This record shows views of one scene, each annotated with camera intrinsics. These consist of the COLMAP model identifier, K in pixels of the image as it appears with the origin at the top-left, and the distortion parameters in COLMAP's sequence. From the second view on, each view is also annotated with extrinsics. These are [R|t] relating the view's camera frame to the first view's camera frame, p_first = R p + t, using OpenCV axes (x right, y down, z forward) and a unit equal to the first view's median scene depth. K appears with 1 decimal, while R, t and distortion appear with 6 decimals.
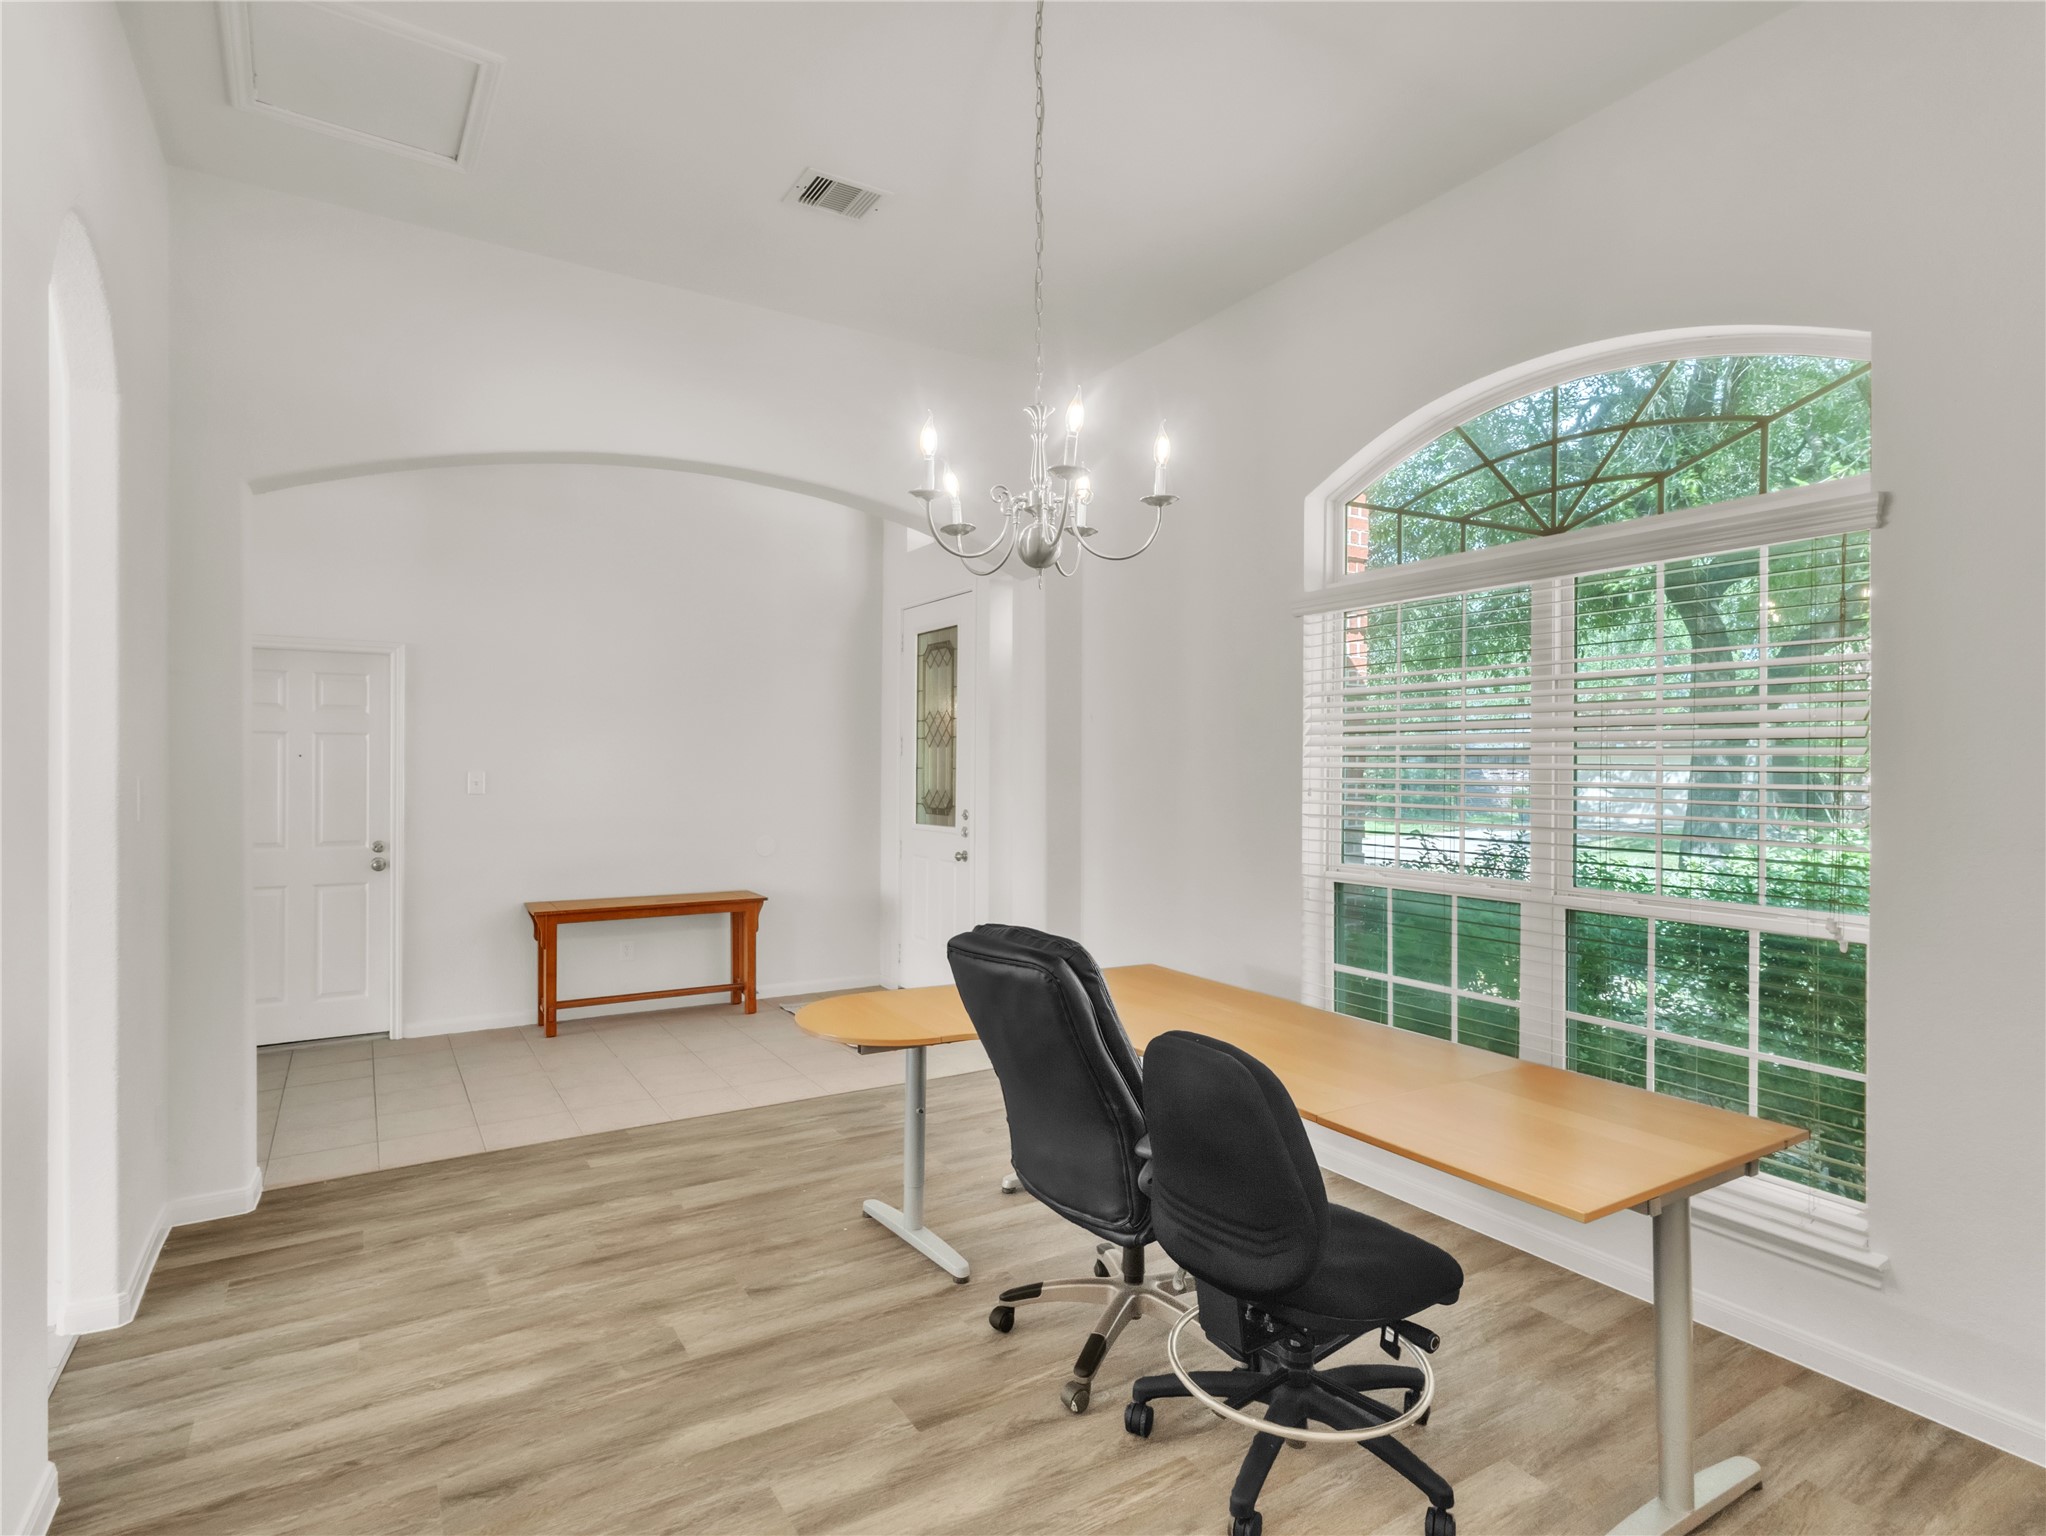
lens RADIAL K [[1079.7, 0, 1017.9], [0, 1079.7, 766.6], [0, 0, 1]] dist [0.005314, 0.003381]
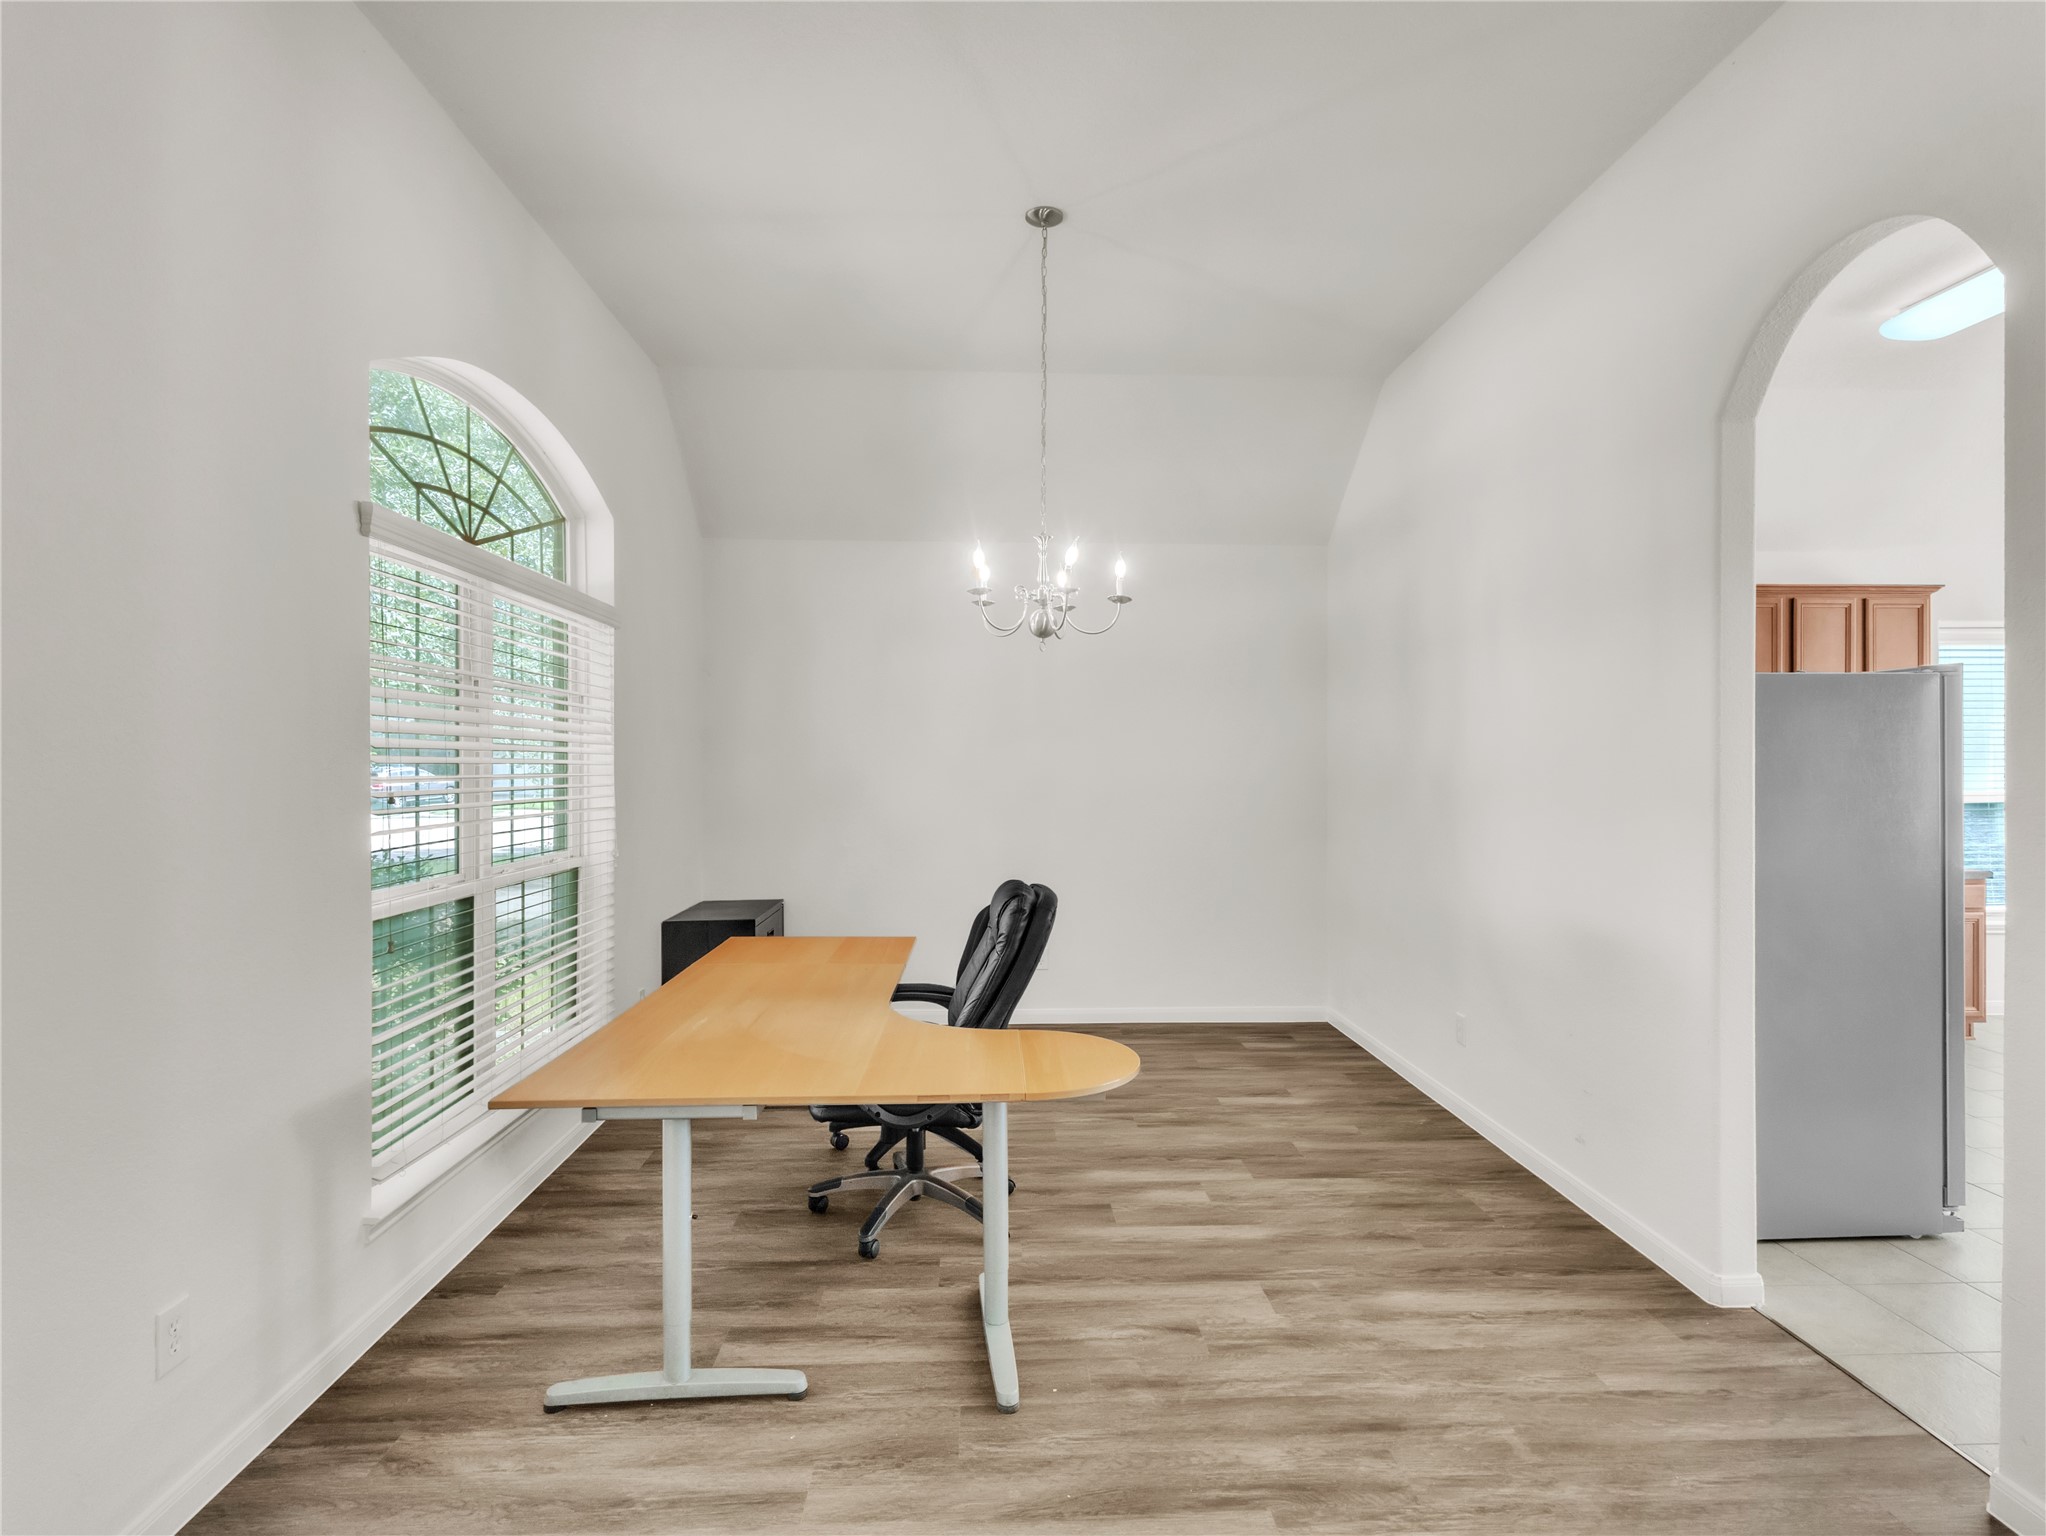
lens RADIAL K [[1079.7, 0, 1018.7], [0, 1079.7, 763.6], [0, 0, 1]] dist [0.005314, 0.003381]
pose [[-0.873242, -0.006634, 0.487241, -0.612771], [-0.004201, 0.999973, 0.006085, -0.008540], [-0.487268, 0.003267, -0.873246, 2.047160]]
